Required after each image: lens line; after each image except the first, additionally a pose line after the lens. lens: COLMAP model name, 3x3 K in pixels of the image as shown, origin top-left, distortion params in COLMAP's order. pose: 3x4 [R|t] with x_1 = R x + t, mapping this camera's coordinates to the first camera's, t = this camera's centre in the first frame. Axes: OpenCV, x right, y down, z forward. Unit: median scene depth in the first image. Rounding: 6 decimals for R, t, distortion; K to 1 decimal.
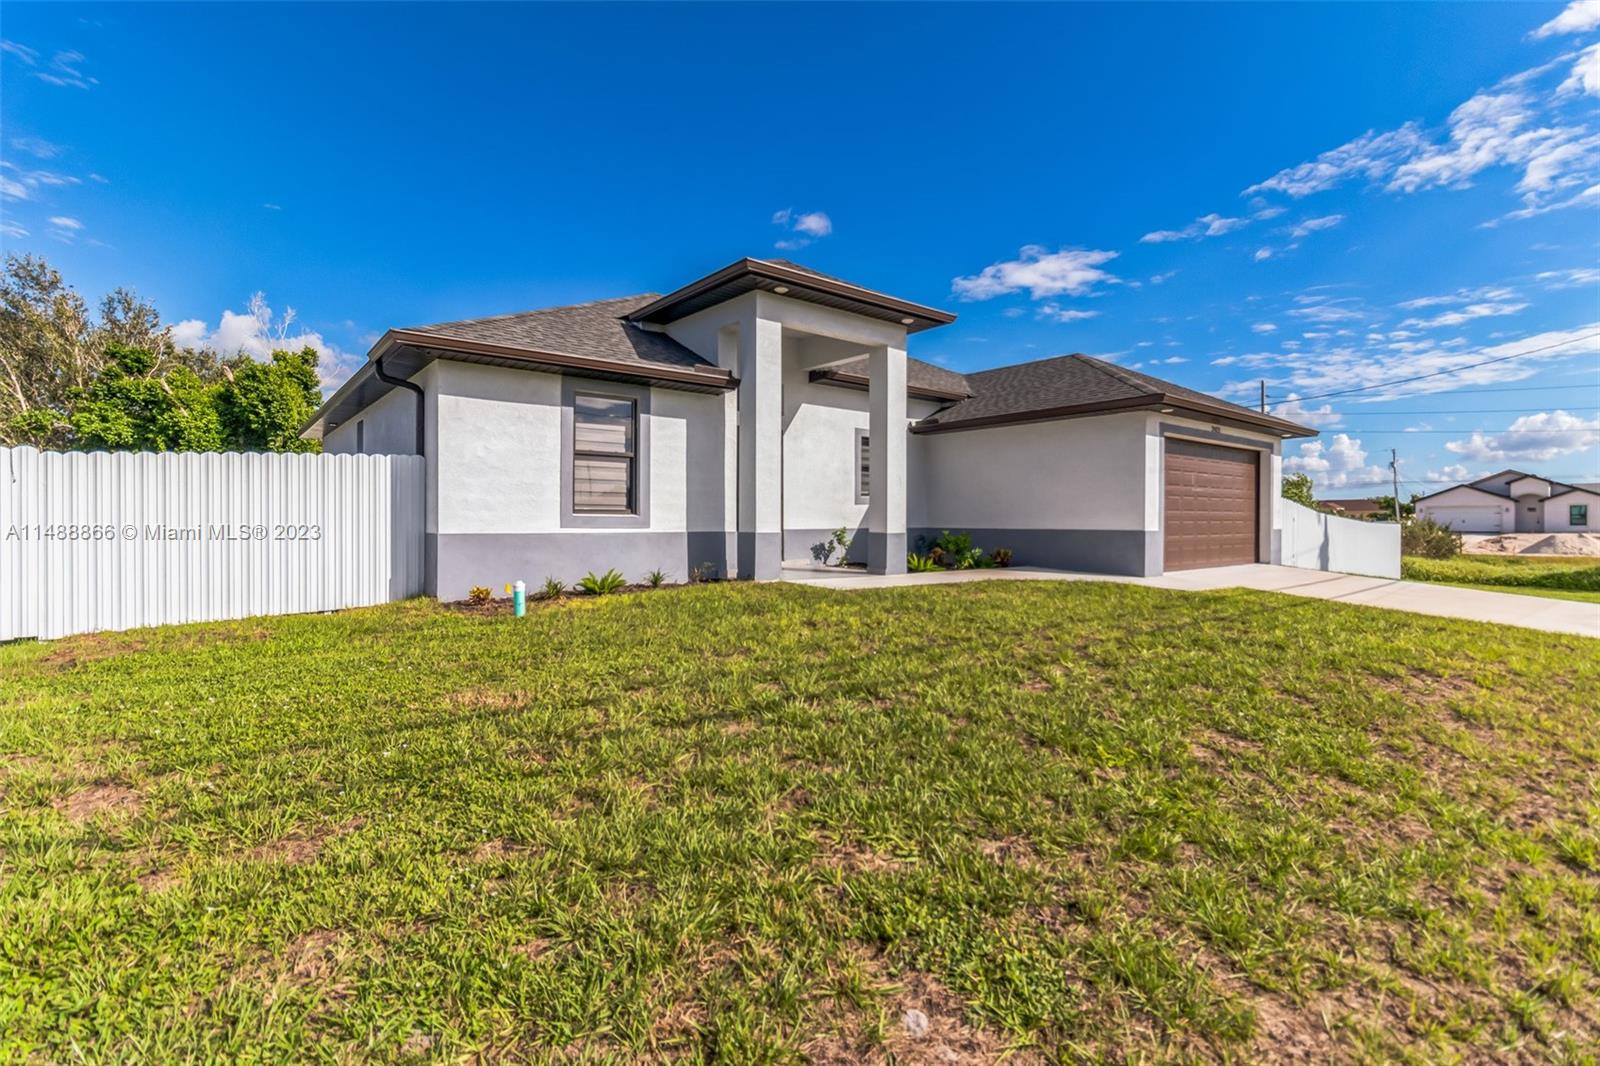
lens RADIAL K [[743.2, 0, 803.1], [0, 743.2, 524.9], [0, 0, 1]] dist [0.000669, -0.000221]
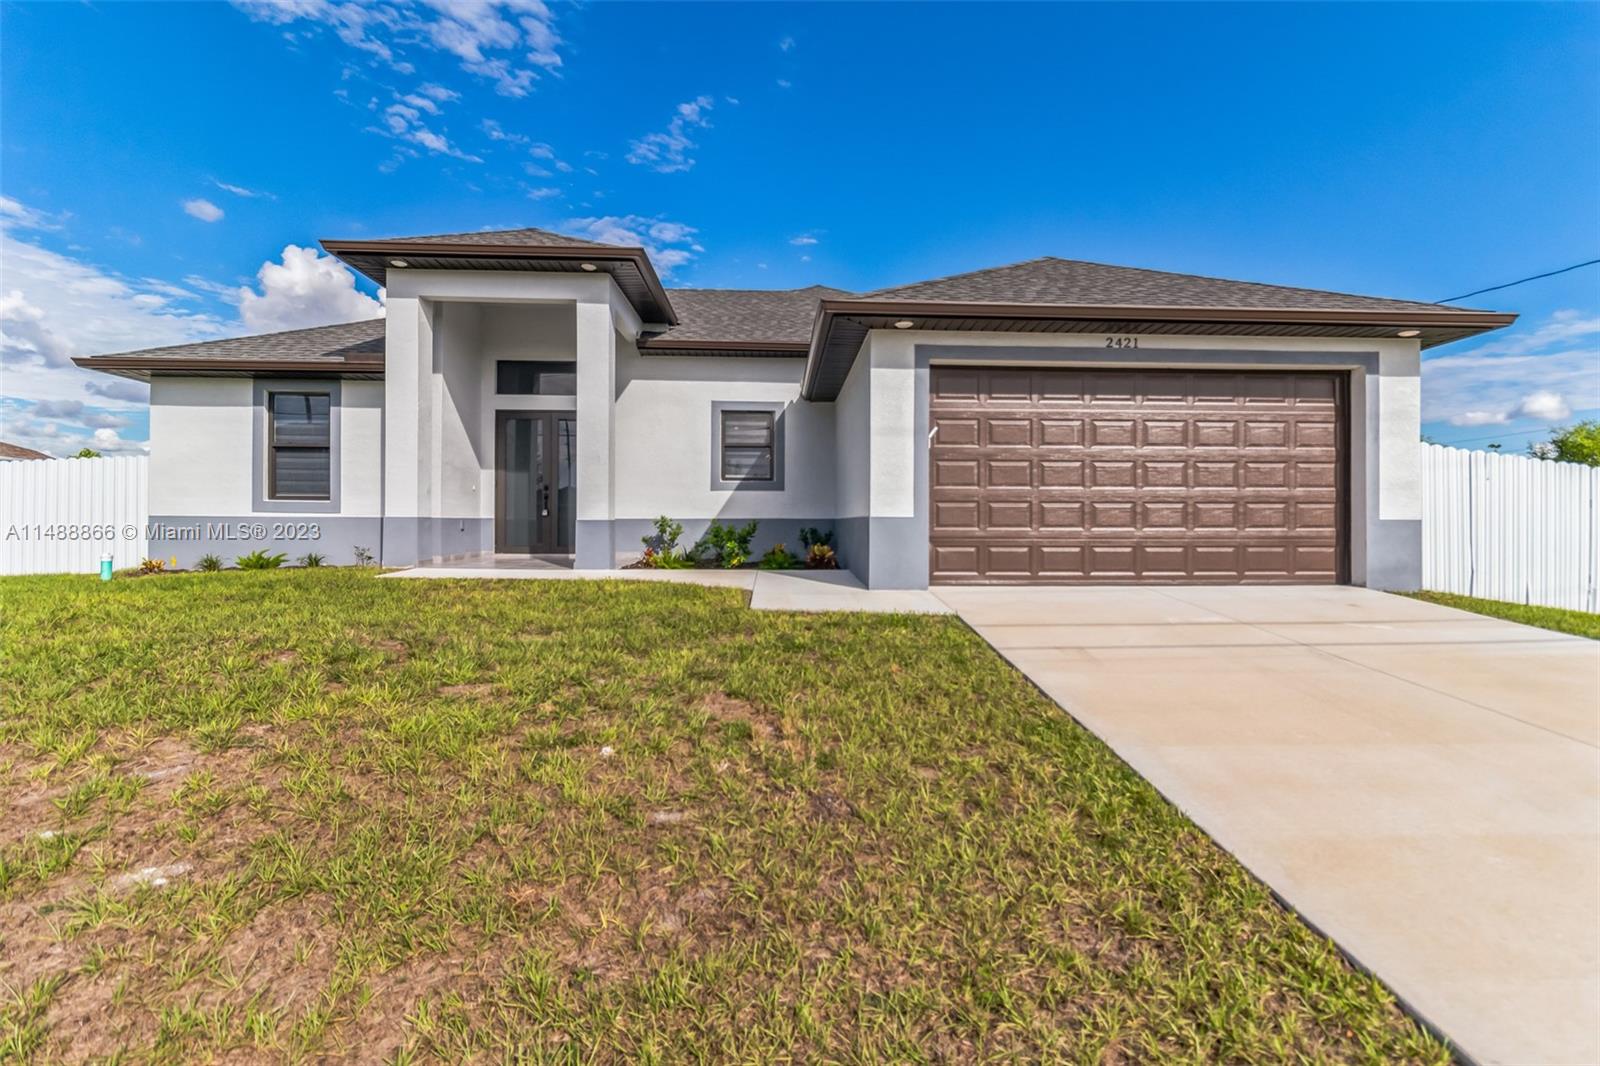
lens RADIAL K [[730.0, 0, 807.8], [0, 730.0, 517.2], [0, 0, 1]] dist [0.003936, 0.000277]
pose [[0.805402, -0.002381, -0.592724, 0.757377], [-0.004729, 0.999934, -0.010442, 0.014017], [0.592710, 0.011213, 0.805338, 0.443134]]
